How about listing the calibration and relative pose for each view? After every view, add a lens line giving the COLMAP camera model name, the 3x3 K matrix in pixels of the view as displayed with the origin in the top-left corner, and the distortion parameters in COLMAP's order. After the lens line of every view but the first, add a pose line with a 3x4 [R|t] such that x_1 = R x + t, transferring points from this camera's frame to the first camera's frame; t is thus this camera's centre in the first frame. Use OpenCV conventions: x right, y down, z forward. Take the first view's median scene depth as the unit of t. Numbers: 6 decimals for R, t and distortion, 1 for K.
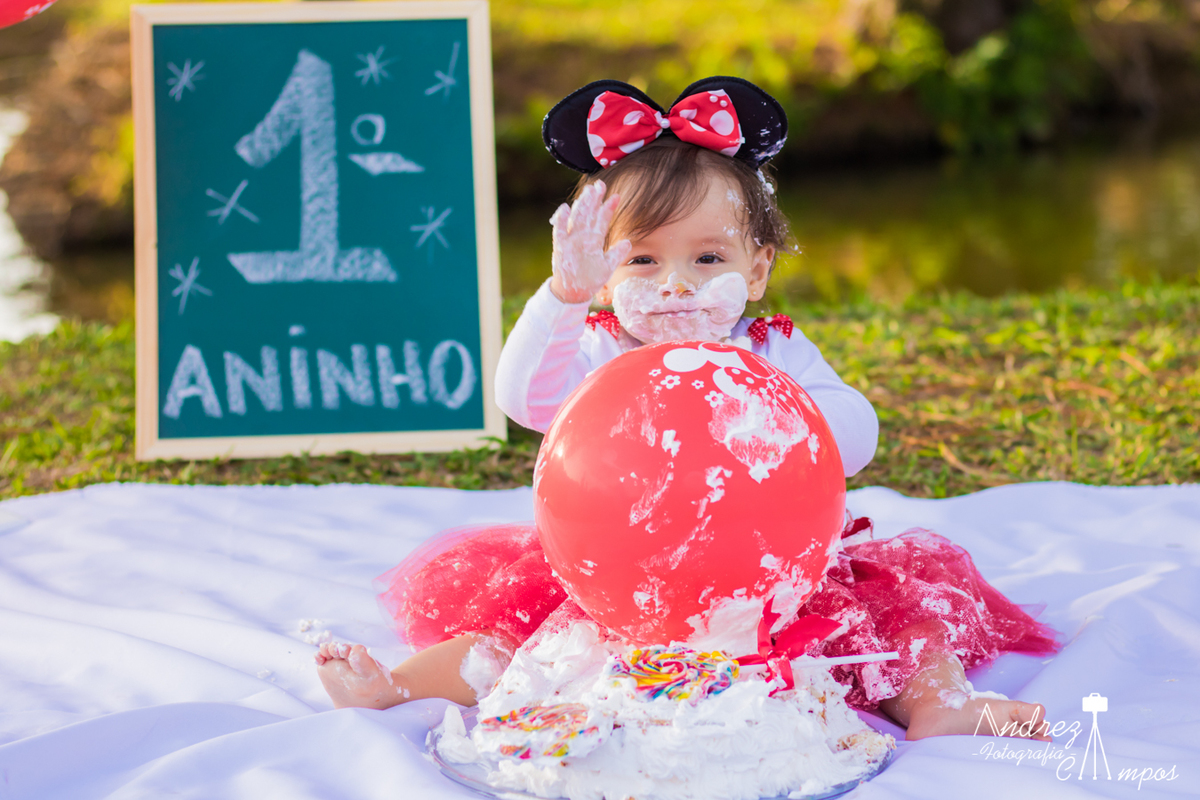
lens RADIAL K [[3136.2, 0, 632.2], [0, 3136.2, 378.8], [0, 0, 1]] dist [-0.047984, -0.637861]
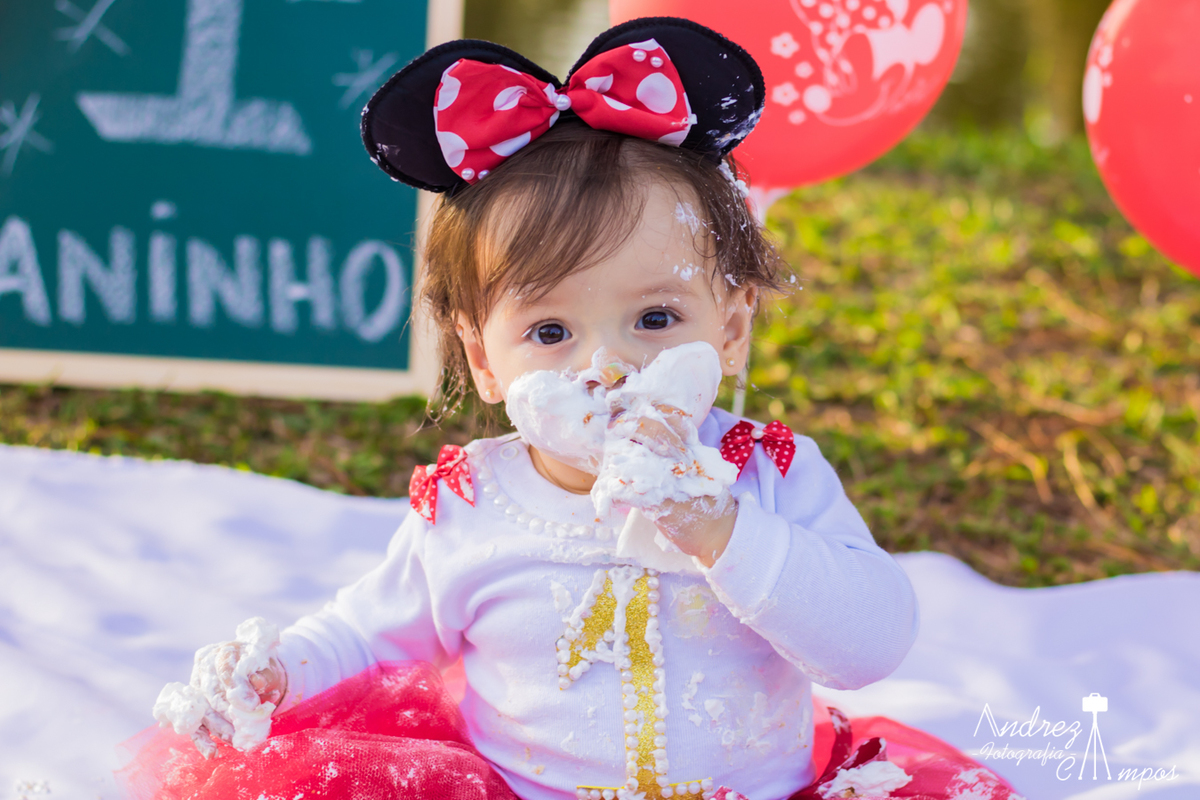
lens RADIAL K [[2983.2, 0, 600.0], [0, 2983.2, 400.0], [0, 0, 1]] dist [-0.040725, -0.839955]
pose [[0.994091, 0.098168, -0.046333, 0.028373], [-0.091146, 0.986656, 0.134919, -0.073517], [0.058959, -0.129899, 0.989773, 0.321853]]
